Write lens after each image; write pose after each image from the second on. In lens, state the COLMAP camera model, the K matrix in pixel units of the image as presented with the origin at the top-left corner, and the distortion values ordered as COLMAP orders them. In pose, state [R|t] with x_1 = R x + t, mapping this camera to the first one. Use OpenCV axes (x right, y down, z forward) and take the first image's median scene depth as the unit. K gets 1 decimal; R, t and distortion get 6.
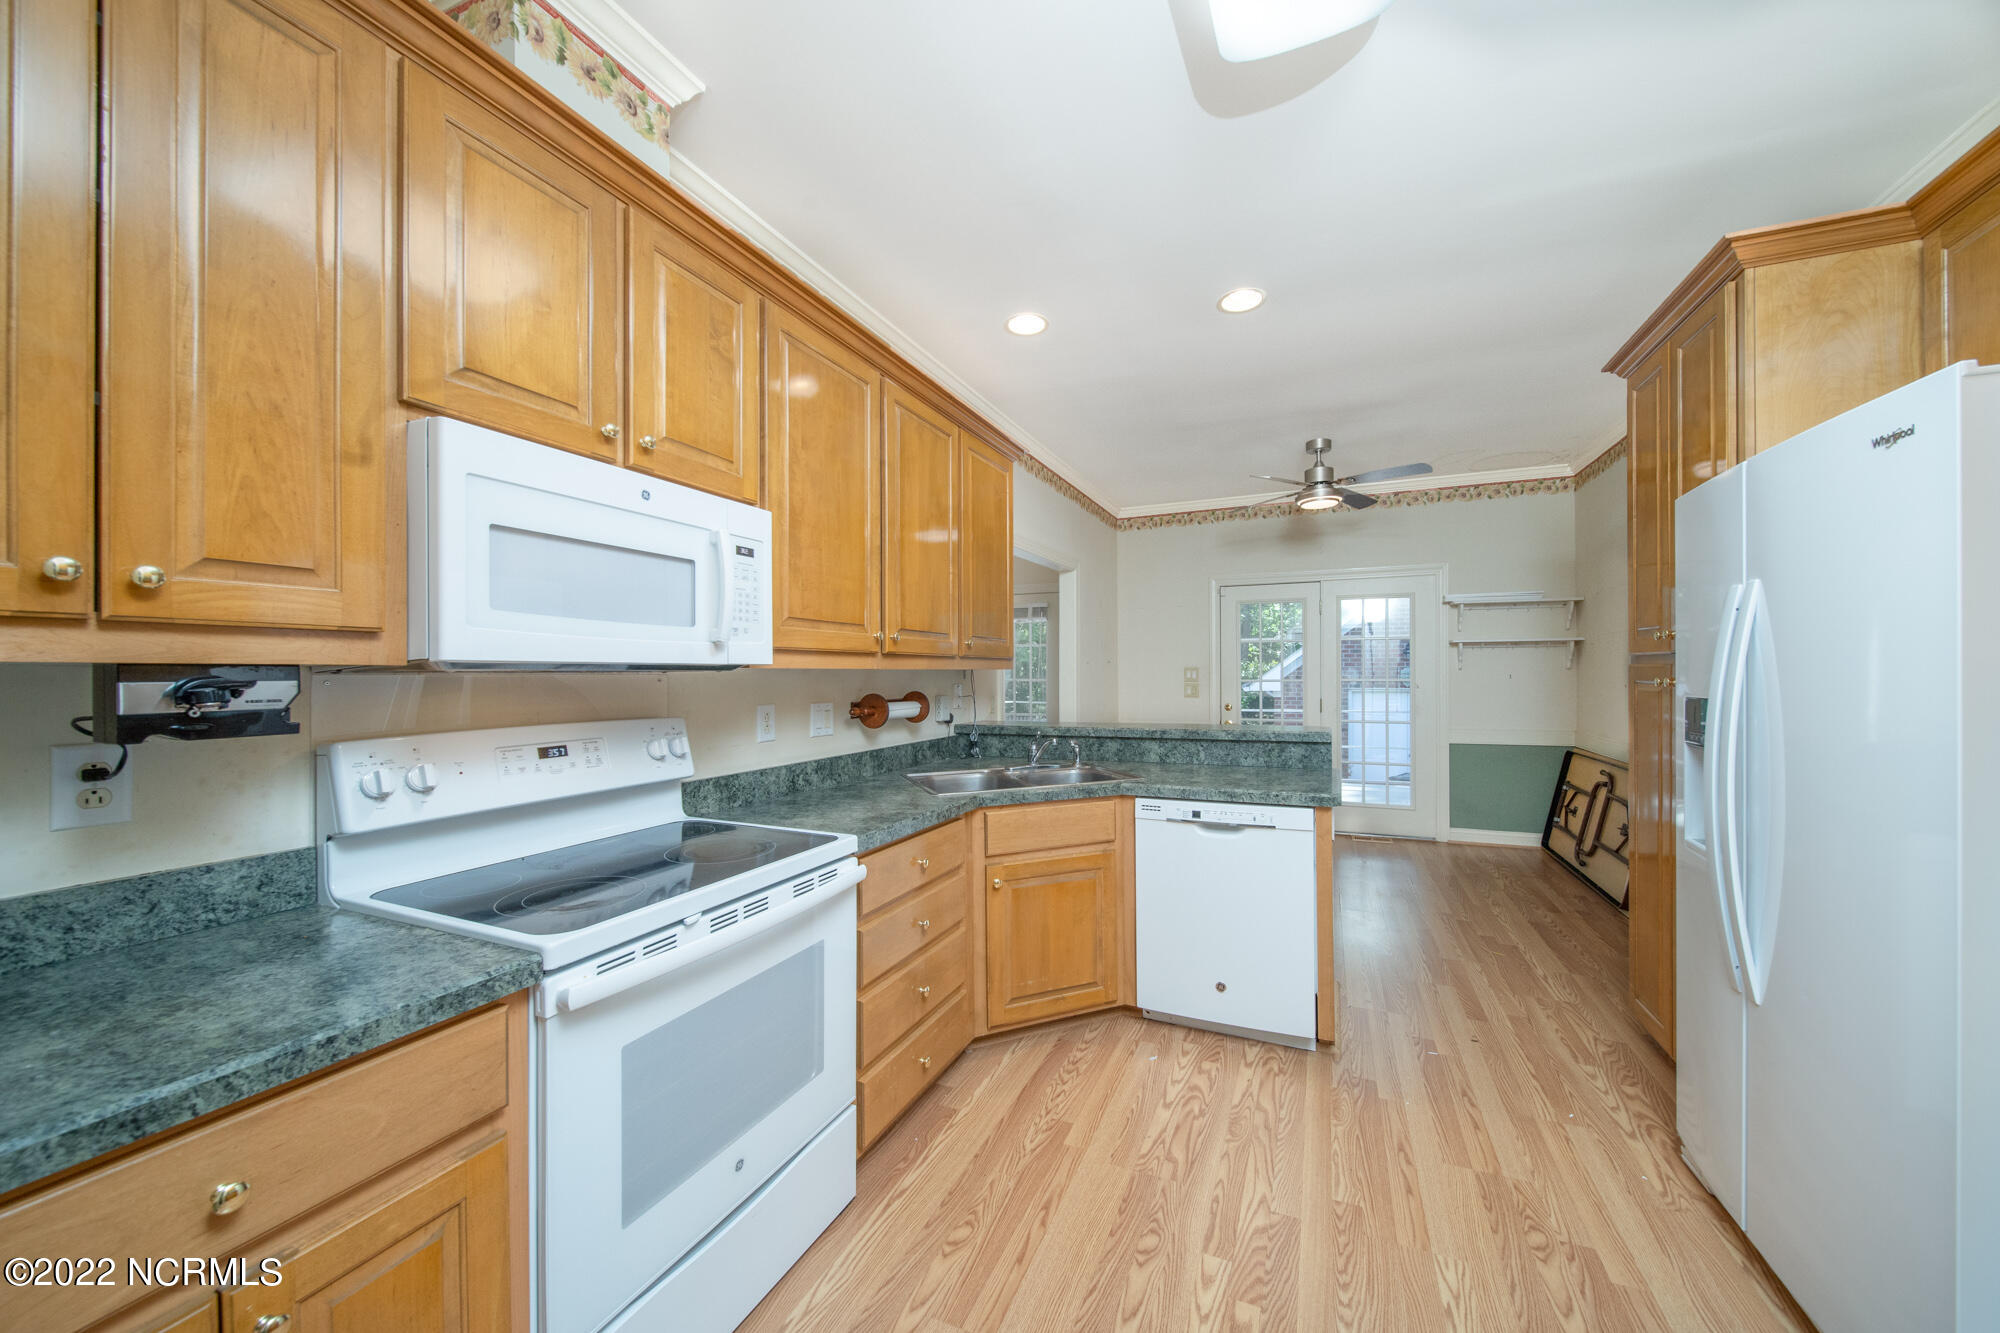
lens RADIAL K [[720.0, 0, 1012.8], [0, 720.0, 673.6], [0, 0, 1]] dist [-0.000545, -0.000012]
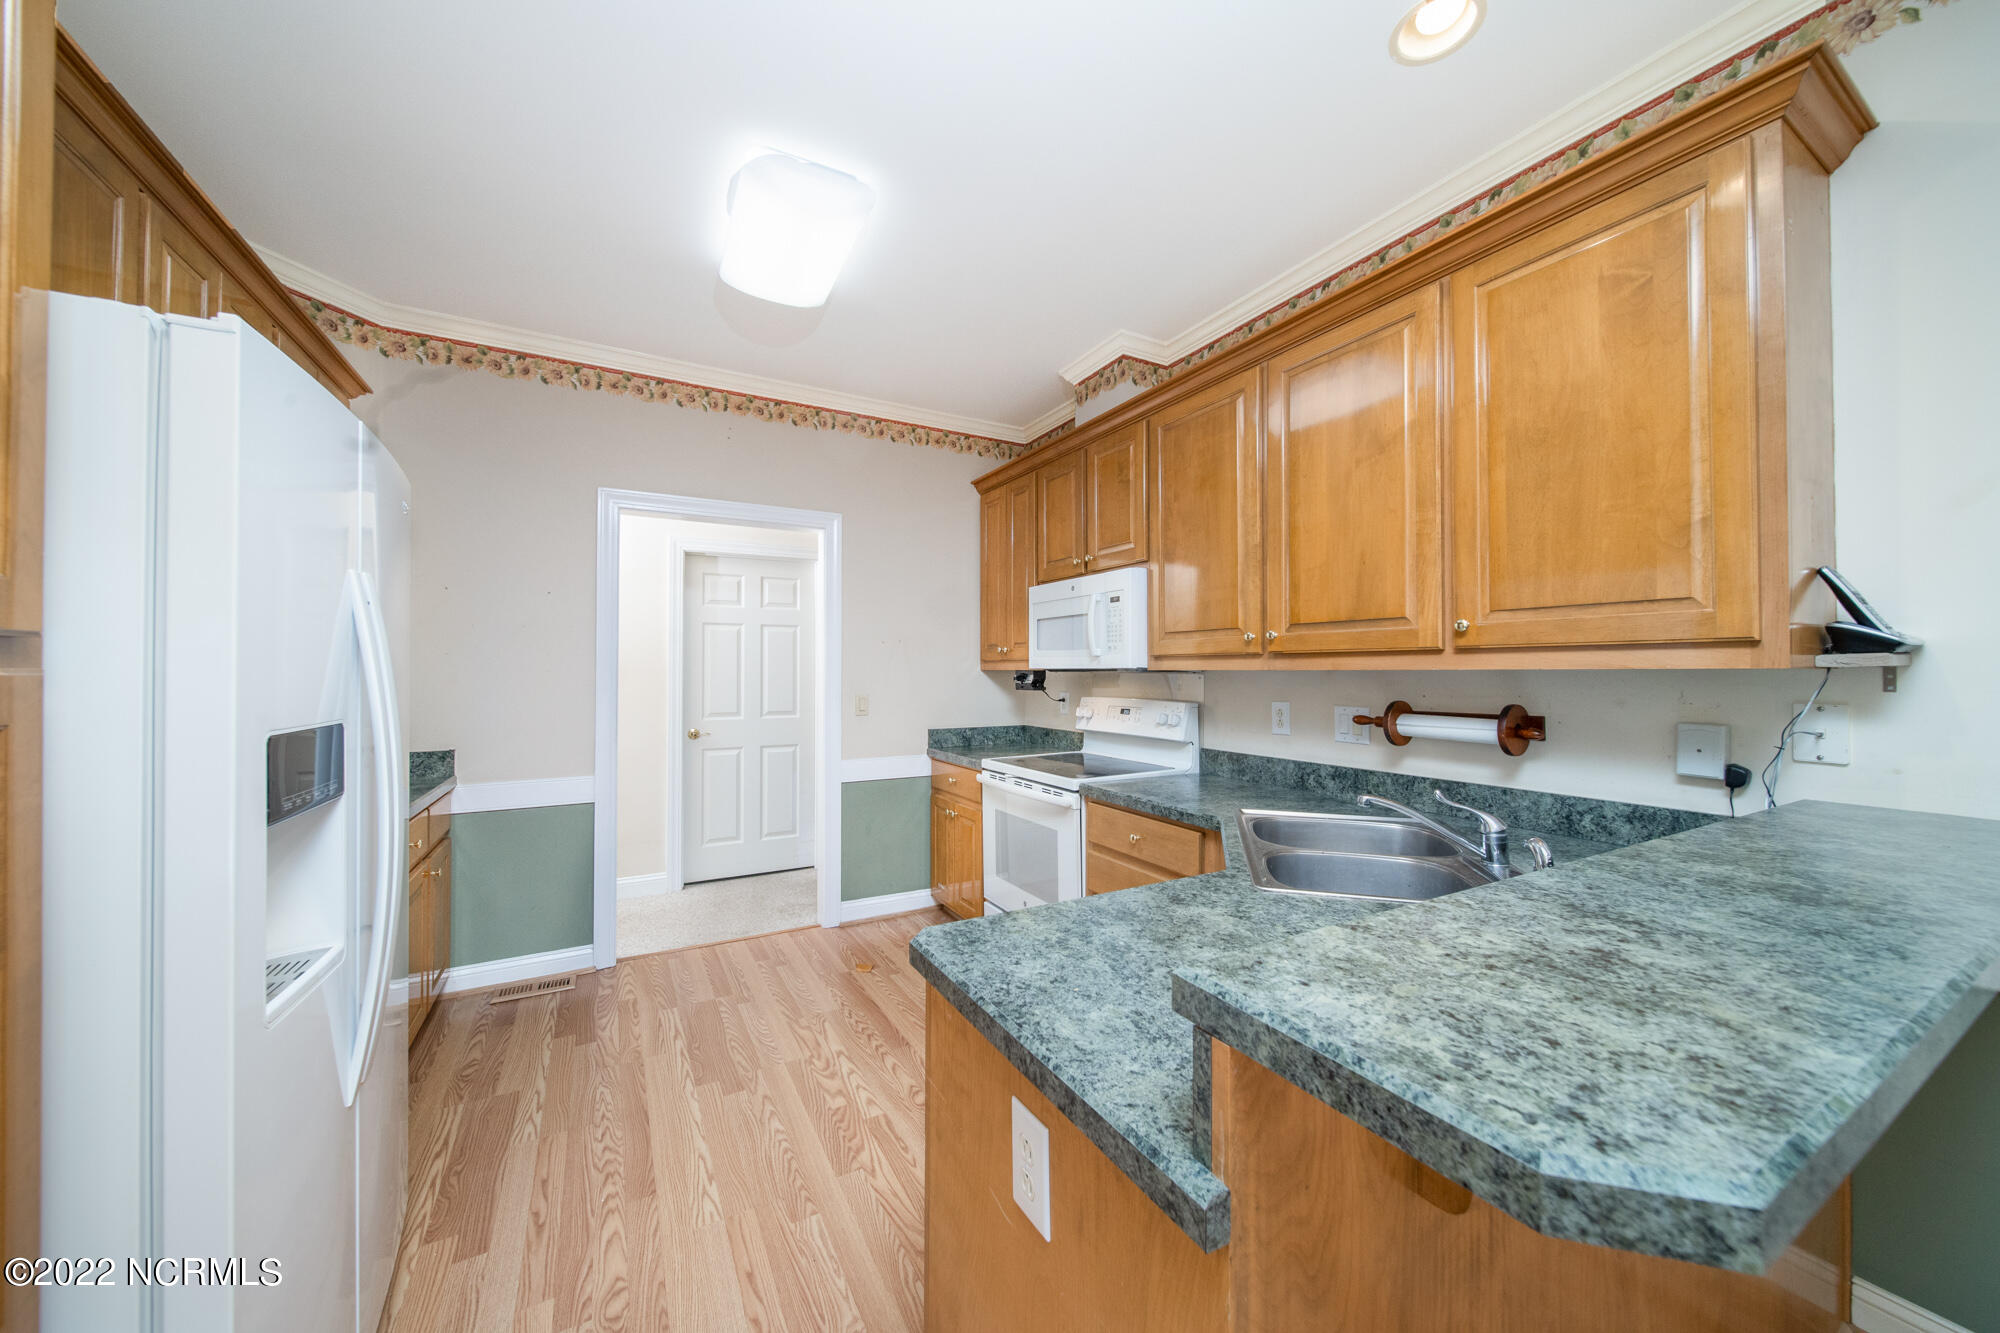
lens RADIAL K [[720.0, 0, 1021.1], [0, 720.0, 661.5], [0, 0, 1]] dist [-0.000545, -0.000012]
pose [[-0.597523, -0.005615, -0.801832, 0.864135], [0.001192, 0.999968, -0.007891, -0.011819], [0.801851, -0.005671, -0.597497, 1.460821]]
